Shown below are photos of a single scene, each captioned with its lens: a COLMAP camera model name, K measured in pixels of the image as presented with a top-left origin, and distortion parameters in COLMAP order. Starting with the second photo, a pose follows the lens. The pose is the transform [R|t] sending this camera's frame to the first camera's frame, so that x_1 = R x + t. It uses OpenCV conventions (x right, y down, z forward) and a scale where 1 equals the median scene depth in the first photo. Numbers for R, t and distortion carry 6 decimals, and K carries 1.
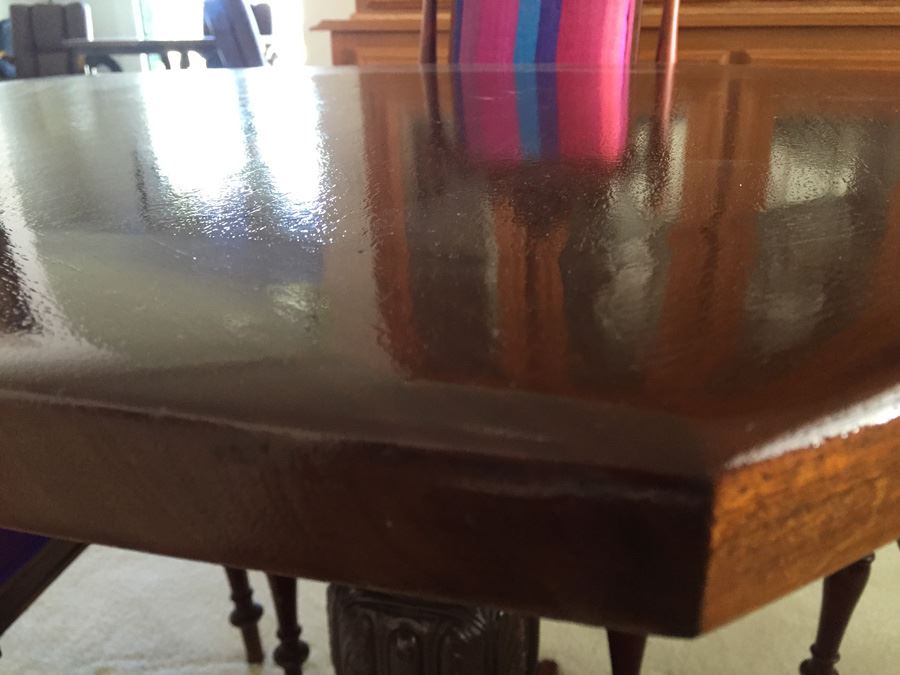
lens RADIAL K [[776.7, 0, 450.0], [0, 776.7, 337.5], [0, 0, 1]] dist [0.087458, -0.153660]
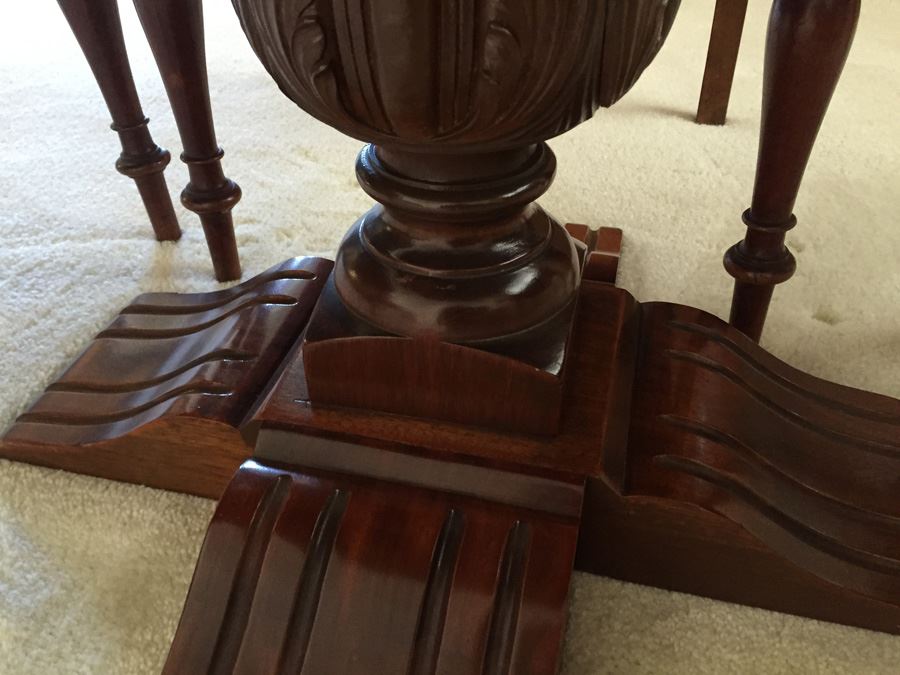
lens RADIAL K [[767.9, 0, 450.0], [0, 767.9, 337.5], [0, 0, 1]] dist [0.093910, -0.140023]
pose [[0.999783, -0.008717, 0.018908, -0.022051], [0.003555, 0.966268, 0.257514, 0.323269], [-0.020515, -0.257391, 0.966090, 0.337772]]
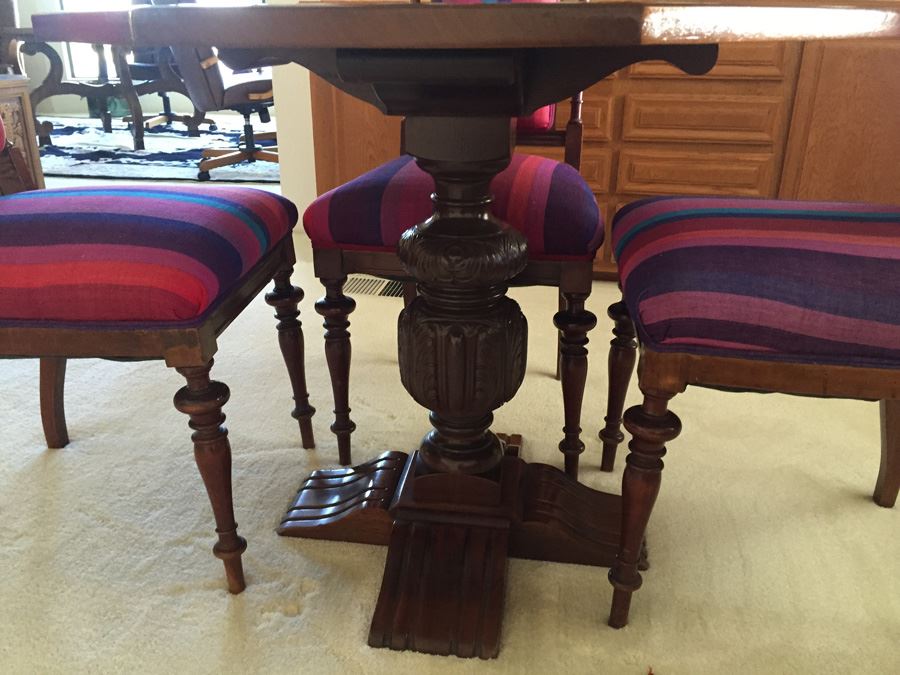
lens RADIAL K [[767.9, 0, 450.0], [0, 767.9, 337.5], [0, 0, 1]] dist [0.093910, -0.140023]
pose [[0.992184, -0.027624, 0.121684, -0.160293], [0.028202, 0.999598, -0.003030, 0.226524], [-0.121552, 0.006438, 0.992564, -0.393343]]
